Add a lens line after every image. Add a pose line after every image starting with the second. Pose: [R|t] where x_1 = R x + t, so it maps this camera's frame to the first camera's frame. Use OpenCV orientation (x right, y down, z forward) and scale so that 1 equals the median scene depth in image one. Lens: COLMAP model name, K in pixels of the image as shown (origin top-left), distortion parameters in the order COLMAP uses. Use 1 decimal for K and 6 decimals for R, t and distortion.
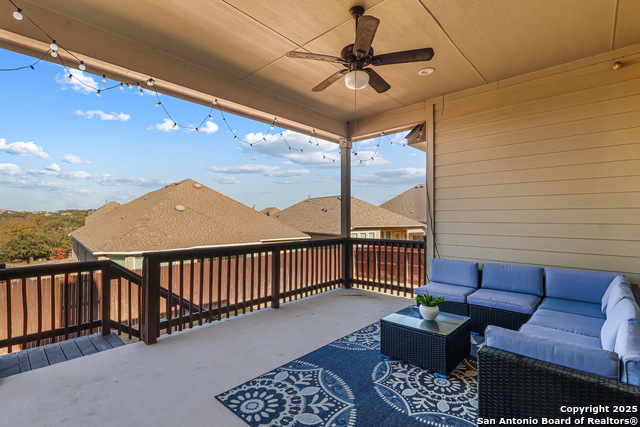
lens RADIAL K [[297.8, 0, 318.4], [0, 297.8, 217.4], [0, 0, 1]] dist [-0.000597, -0.000454]
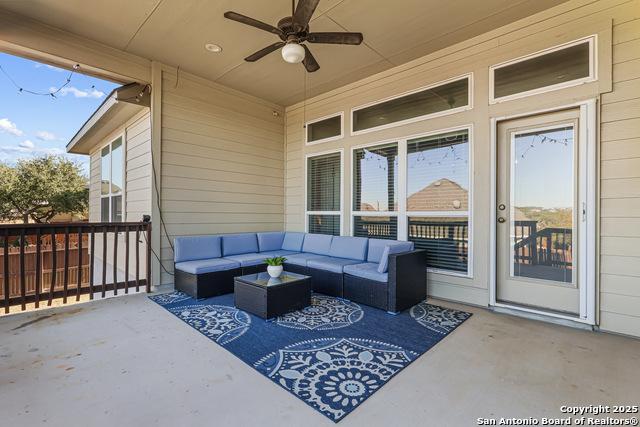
lens RADIAL K [[297.8, 0, 318.5], [0, 297.8, 209.2], [0, 0, 1]] dist [-0.000597, -0.000454]
pose [[0.011765, 0.016794, 0.999790, -0.960758], [-0.007842, 0.999830, -0.016702, 0.105483], [-0.999900, -0.007644, 0.011894, 0.946576]]
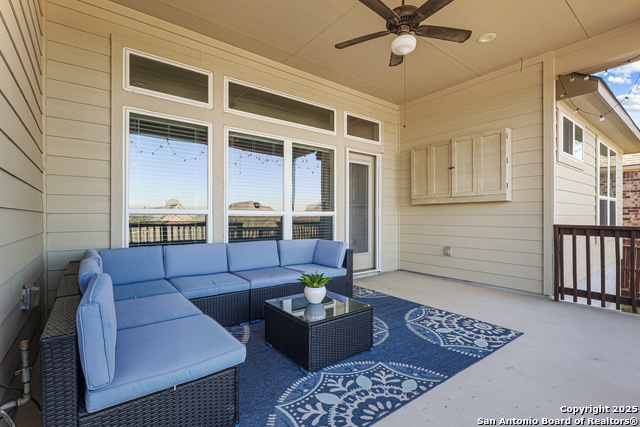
lens RADIAL K [[297.8, 0, 319.3], [0, 297.8, 215.5], [0, 0, 1]] dist [-0.000597, -0.000454]
pose [[-0.986975, -0.003438, 0.160840, 0.262299], [-0.002907, 0.999990, 0.003535, 0.104004], [-0.160850, 0.003022, -0.986974, 2.140756]]
